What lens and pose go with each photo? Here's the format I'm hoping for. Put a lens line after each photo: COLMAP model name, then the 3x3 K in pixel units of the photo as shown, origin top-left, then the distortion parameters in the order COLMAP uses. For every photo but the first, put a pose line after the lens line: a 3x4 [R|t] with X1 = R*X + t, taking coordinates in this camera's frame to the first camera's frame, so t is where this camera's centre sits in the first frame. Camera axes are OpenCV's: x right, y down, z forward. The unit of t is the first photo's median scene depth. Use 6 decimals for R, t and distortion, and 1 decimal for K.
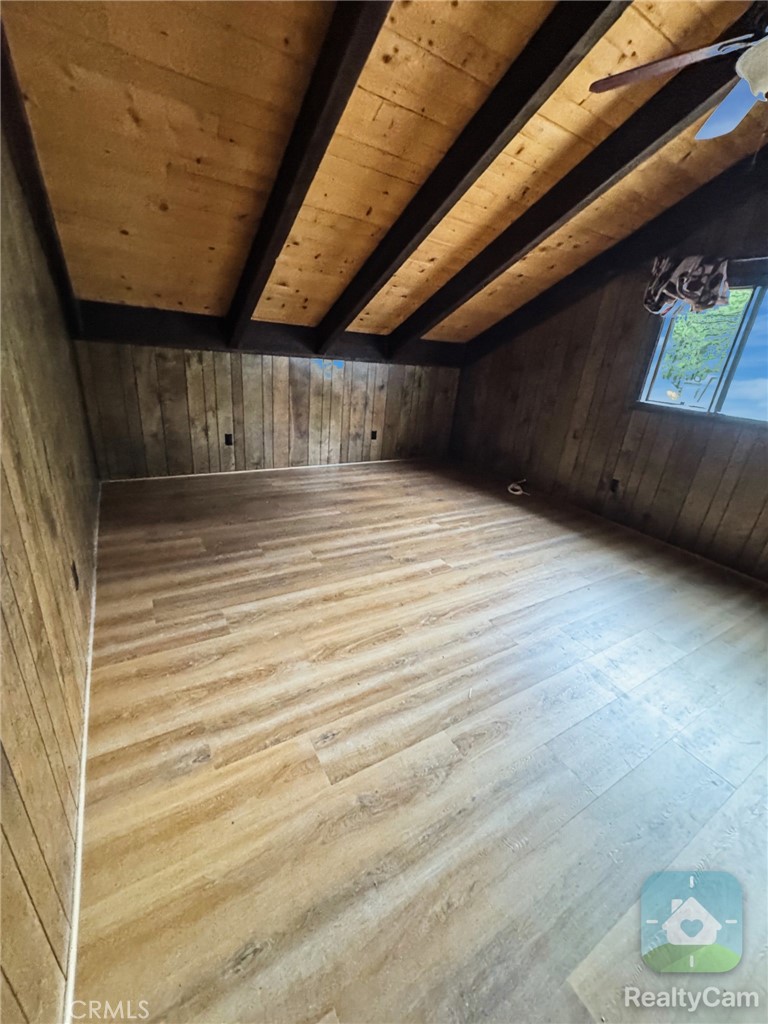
lens RADIAL K [[410.0, 0, 383.9], [0, 410.0, 511.4], [0, 0, 1]] dist [-0.001019, -0.000015]
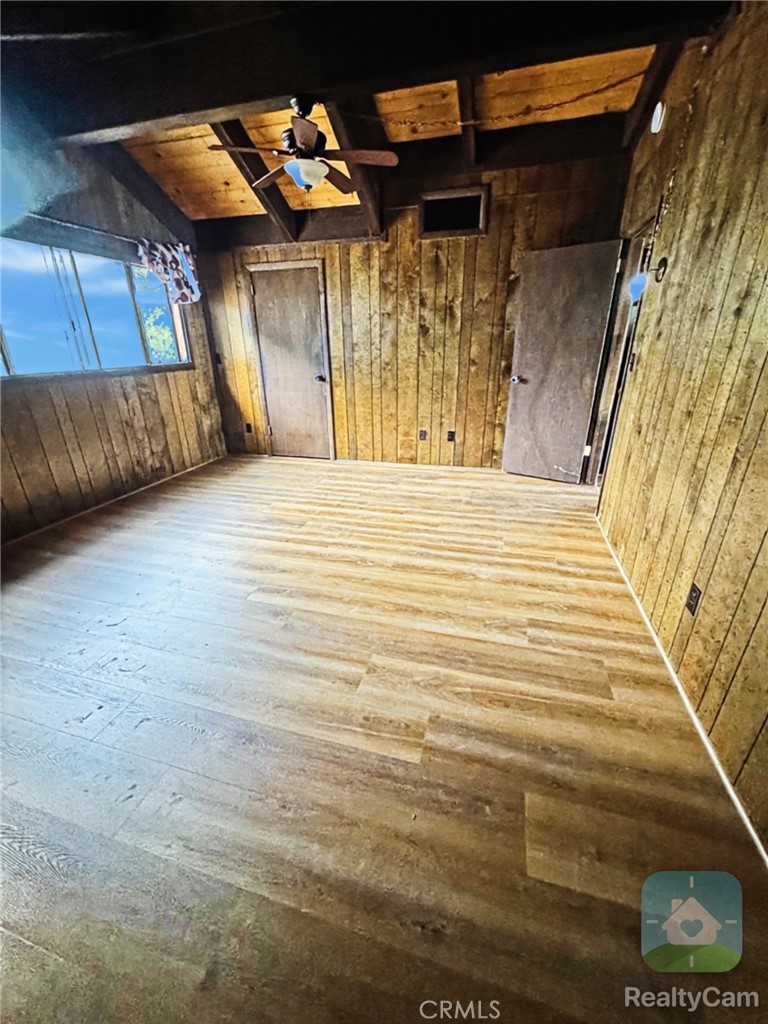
lens RADIAL K [[410.0, 0, 383.7], [0, 410.0, 513.0], [0, 0, 1]] dist [-0.001019, -0.000015]
pose [[-0.682425, -0.355607, 0.638623, -0.693135], [0.228506, 0.726108, 0.648500, -0.647140], [-0.694321, 0.588482, -0.414256, 1.522259]]
